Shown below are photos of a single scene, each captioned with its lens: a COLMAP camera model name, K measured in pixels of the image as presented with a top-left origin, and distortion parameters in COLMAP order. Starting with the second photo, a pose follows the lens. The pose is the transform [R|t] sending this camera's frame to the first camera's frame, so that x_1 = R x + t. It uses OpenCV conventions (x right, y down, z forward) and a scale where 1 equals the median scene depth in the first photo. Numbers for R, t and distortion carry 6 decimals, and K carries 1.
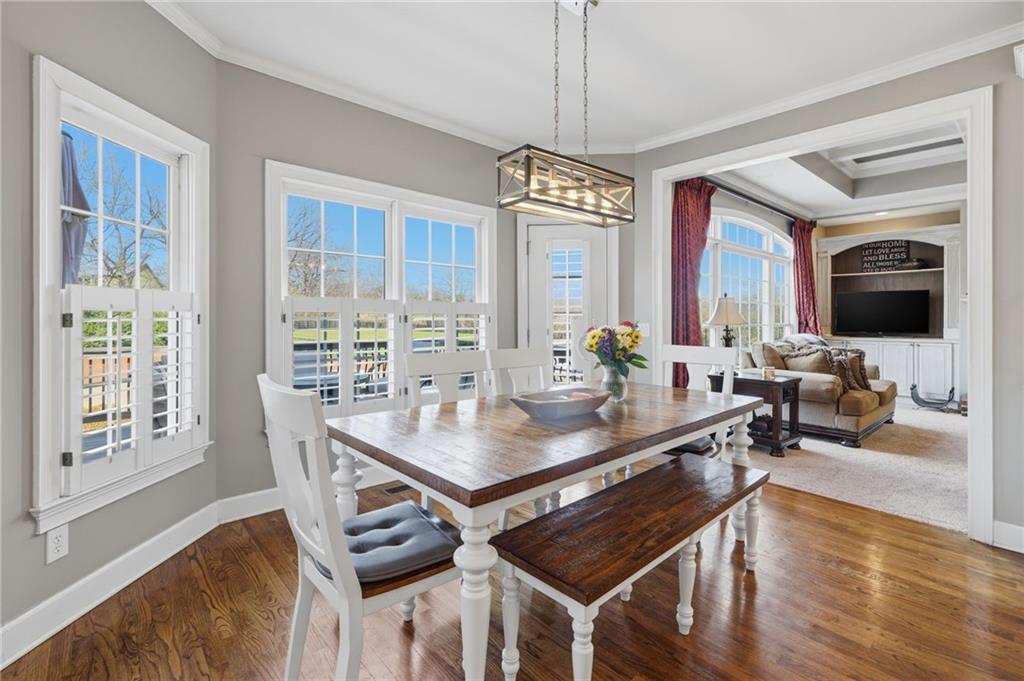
lens RADIAL K [[484.7, 0, 507.6], [0, 484.7, 320.0], [0, 0, 1]] dist [0.001925, -0.000145]
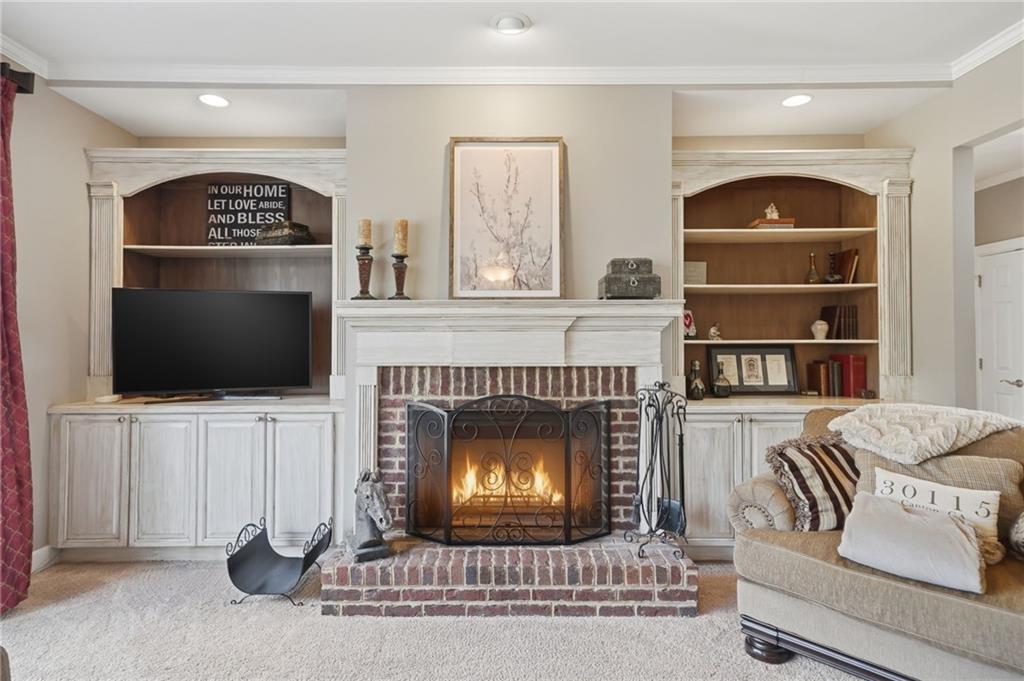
lens RADIAL K [[512.1, 0, 513.4], [0, 512.1, 335.1], [0, 0, 1]] dist [0.013857, -0.000876]
pose [[0.671169, 0.009867, 0.741239, 0.594784], [-0.001951, 0.999931, -0.011543, -0.014130], [-0.741302, 0.006301, 0.671142, 0.495499]]
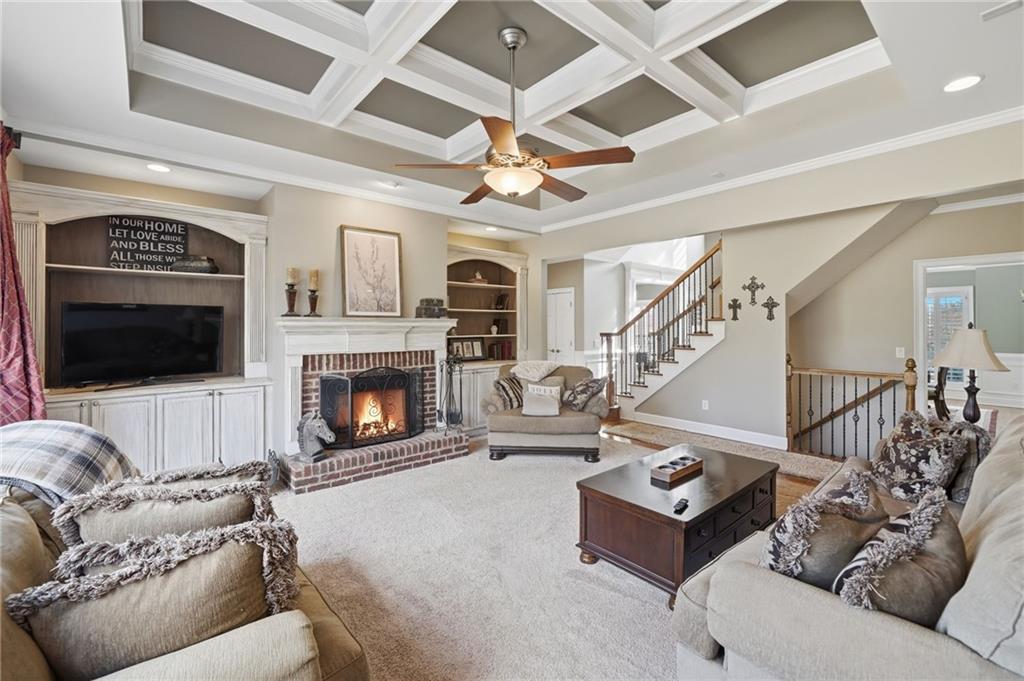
lens RADIAL K [[422.4, 0, 490.0], [0, 422.4, 324.4], [0, 0, 1]] dist [-0.010500, 0.000056]
pose [[0.067583, 0.003464, 0.997708, 0.293979], [-0.002191, 0.999992, -0.003323, -0.033109], [-0.997711, -0.001962, 0.067590, 0.553737]]
